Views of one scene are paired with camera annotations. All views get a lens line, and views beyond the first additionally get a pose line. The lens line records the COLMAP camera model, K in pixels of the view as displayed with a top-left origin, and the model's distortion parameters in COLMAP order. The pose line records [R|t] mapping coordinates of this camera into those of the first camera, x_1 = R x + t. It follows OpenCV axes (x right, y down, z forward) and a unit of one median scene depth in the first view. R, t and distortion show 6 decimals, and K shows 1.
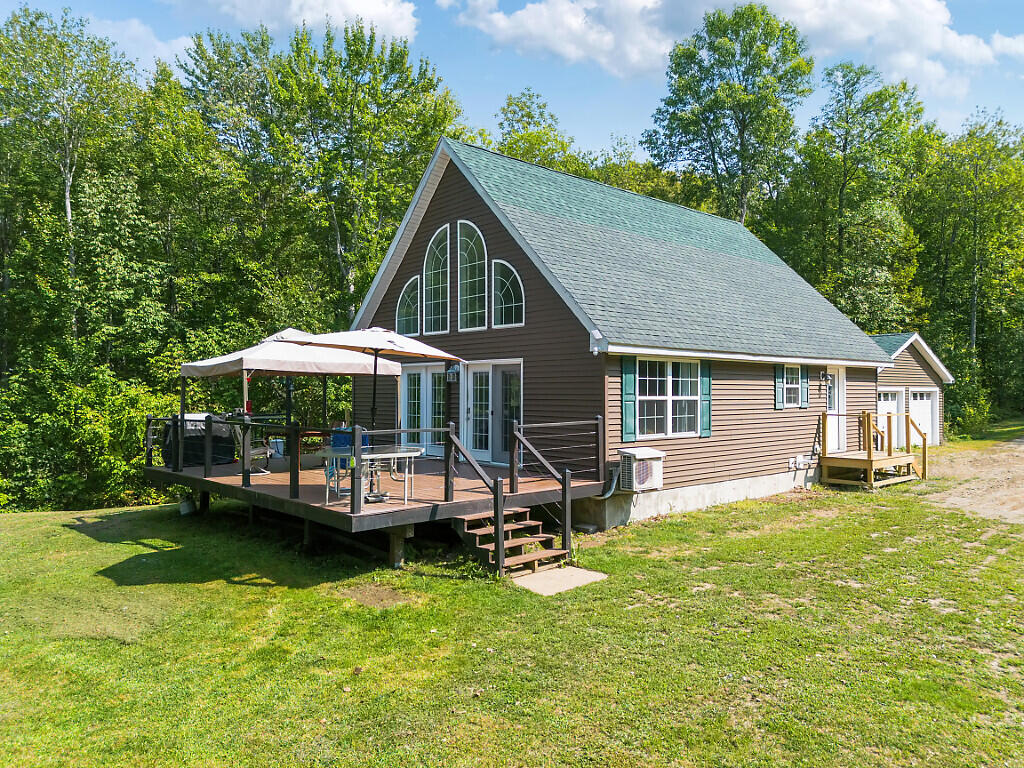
lens RADIAL K [[713.2, 0, 514.9], [0, 713.2, 384.6], [0, 0, 1]] dist [0.080768, -0.069701]
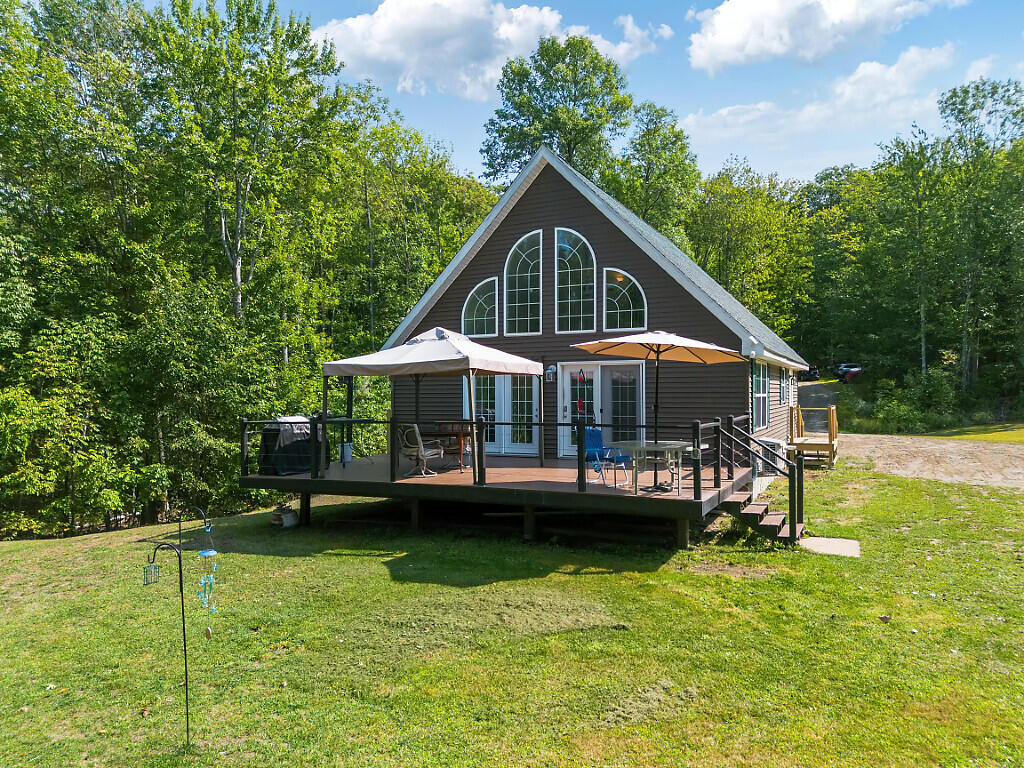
lens RADIAL K [[725.4, 0, 507.5], [0, 725.4, 390.9], [0, 0, 1]] dist [0.080534, -0.067636]
pose [[0.929914, -0.003533, 0.367760, -0.513369], [0.001415, 0.999981, 0.006030, 0.002636], [-0.367774, -0.005087, 0.929901, 0.036063]]
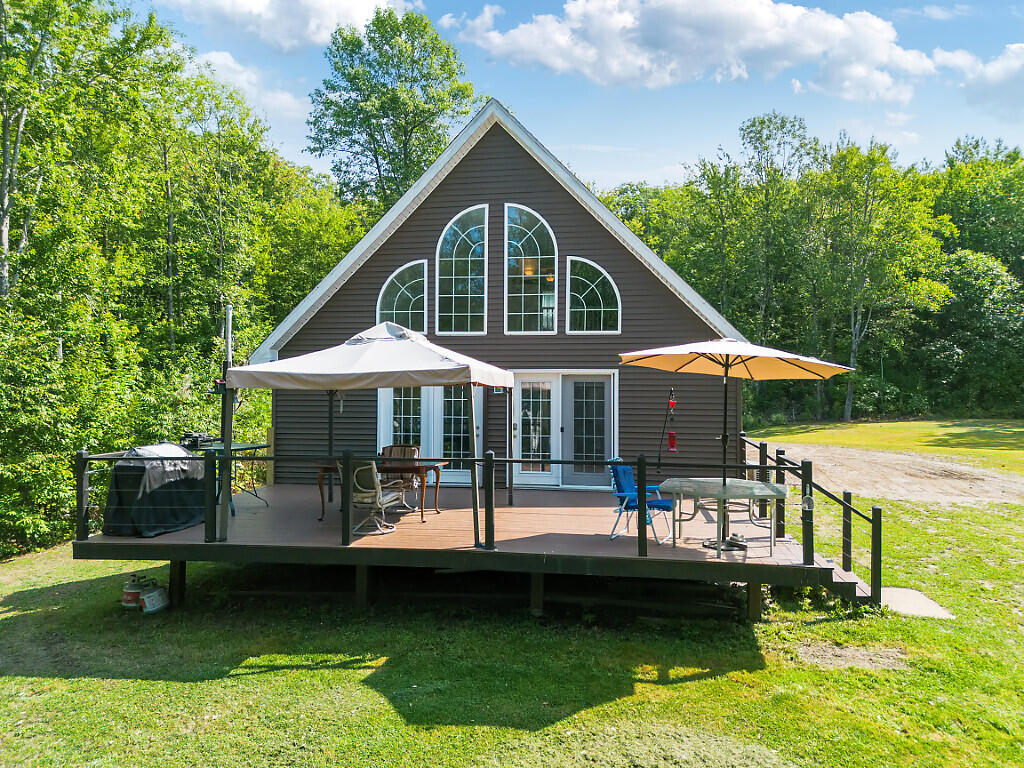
lens RADIAL K [[721.8, 0, 512.0], [0, 721.8, 384.0], [0, 0, 1]] dist [0.076944, -0.069371]
pose [[0.783665, 0.006928, 0.621145, -0.578079], [-0.009493, 0.999955, 0.000823, -0.015479], [-0.621111, -0.006541, 0.783696, 0.310472]]
